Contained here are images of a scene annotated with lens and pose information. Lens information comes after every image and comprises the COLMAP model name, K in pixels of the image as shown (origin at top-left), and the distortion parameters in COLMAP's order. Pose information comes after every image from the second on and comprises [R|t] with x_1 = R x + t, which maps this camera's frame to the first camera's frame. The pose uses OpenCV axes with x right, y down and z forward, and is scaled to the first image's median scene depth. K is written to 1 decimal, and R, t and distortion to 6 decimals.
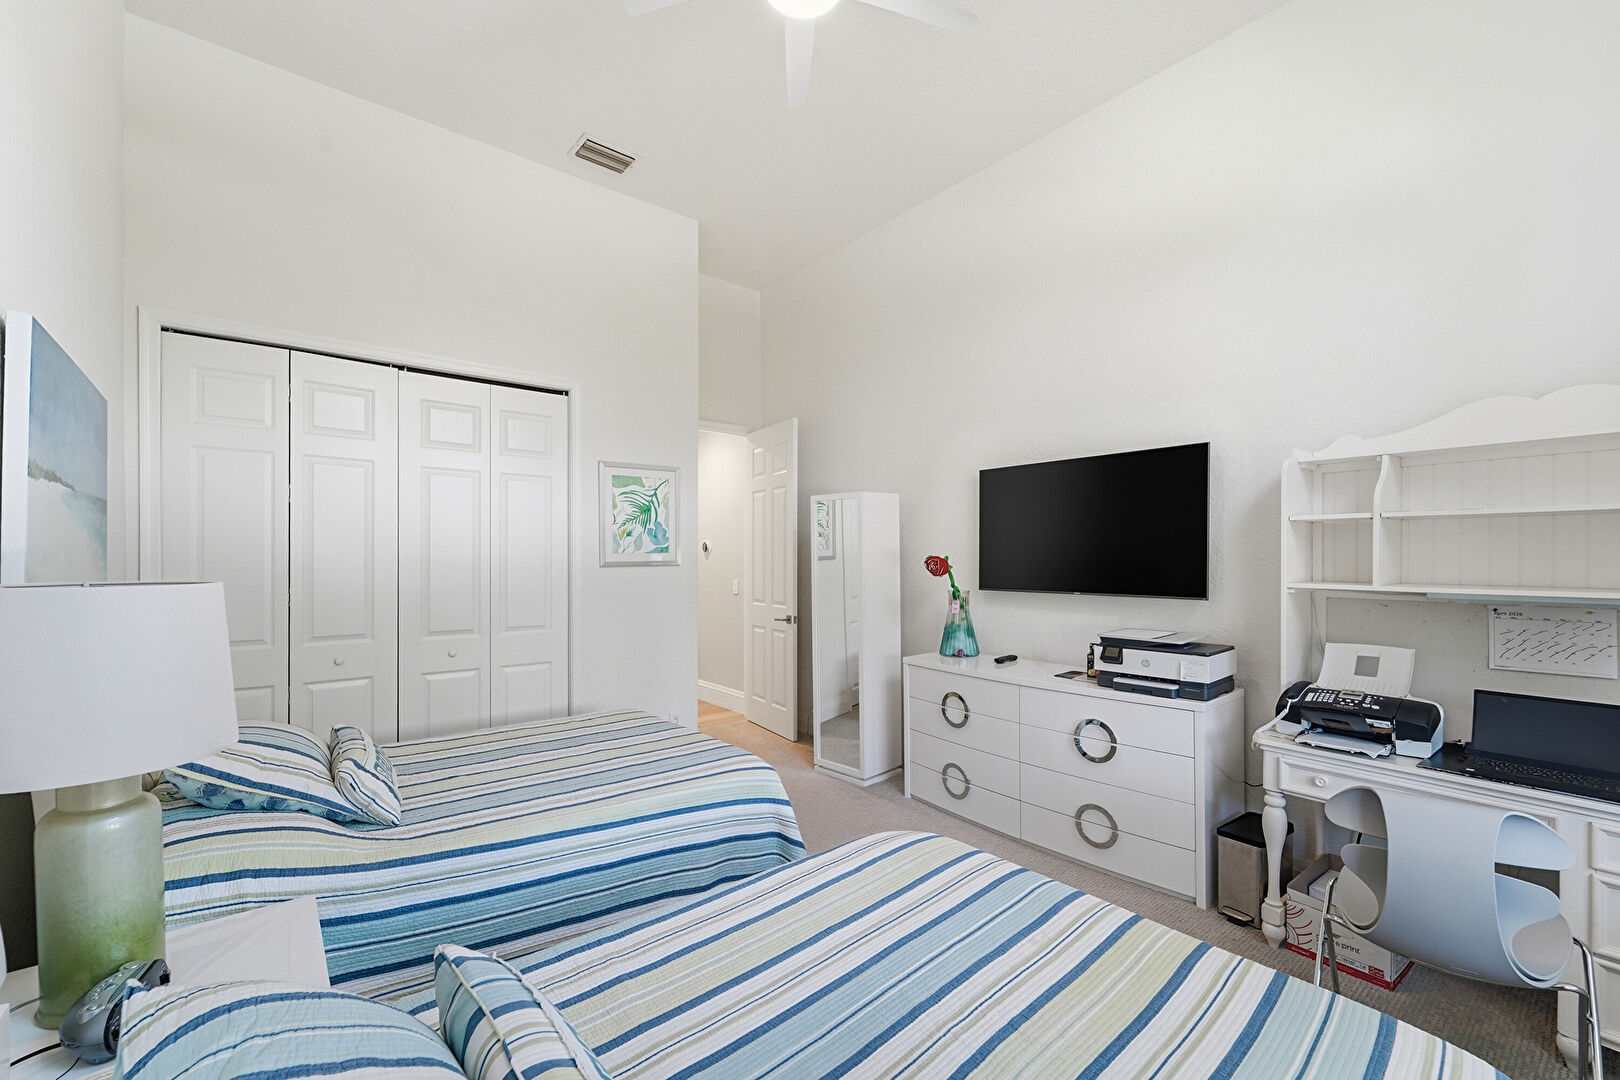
lens RADIAL K [[646.4, 0, 818.0], [0, 646.4, 549.5], [0, 0, 1]] dist [0.016003, -0.000078]
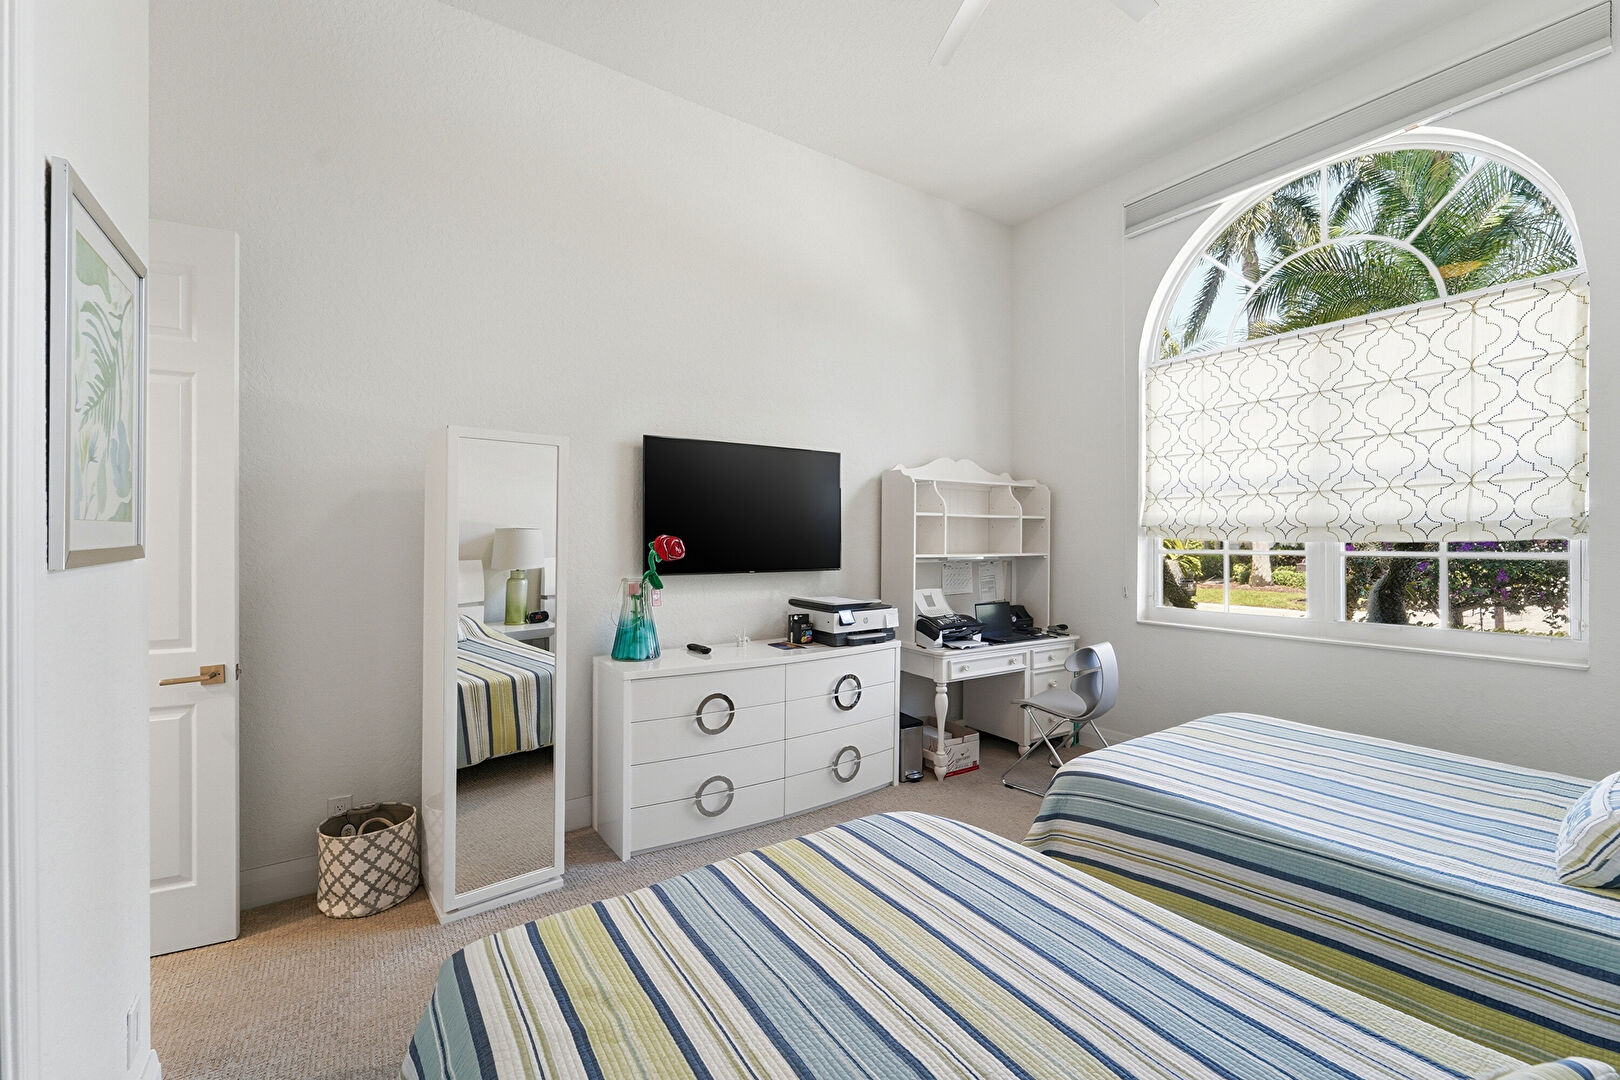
lens RADIAL K [[646.4, 0, 817.8], [0, 646.4, 538.7], [0, 0, 1]] dist [0.016003, -0.000078]
pose [[0.128604, 0.005808, 0.991679, -0.632767], [-0.009054, 0.999948, -0.004682, 0.016709], [-0.991655, -0.008377, 0.128650, 0.758333]]
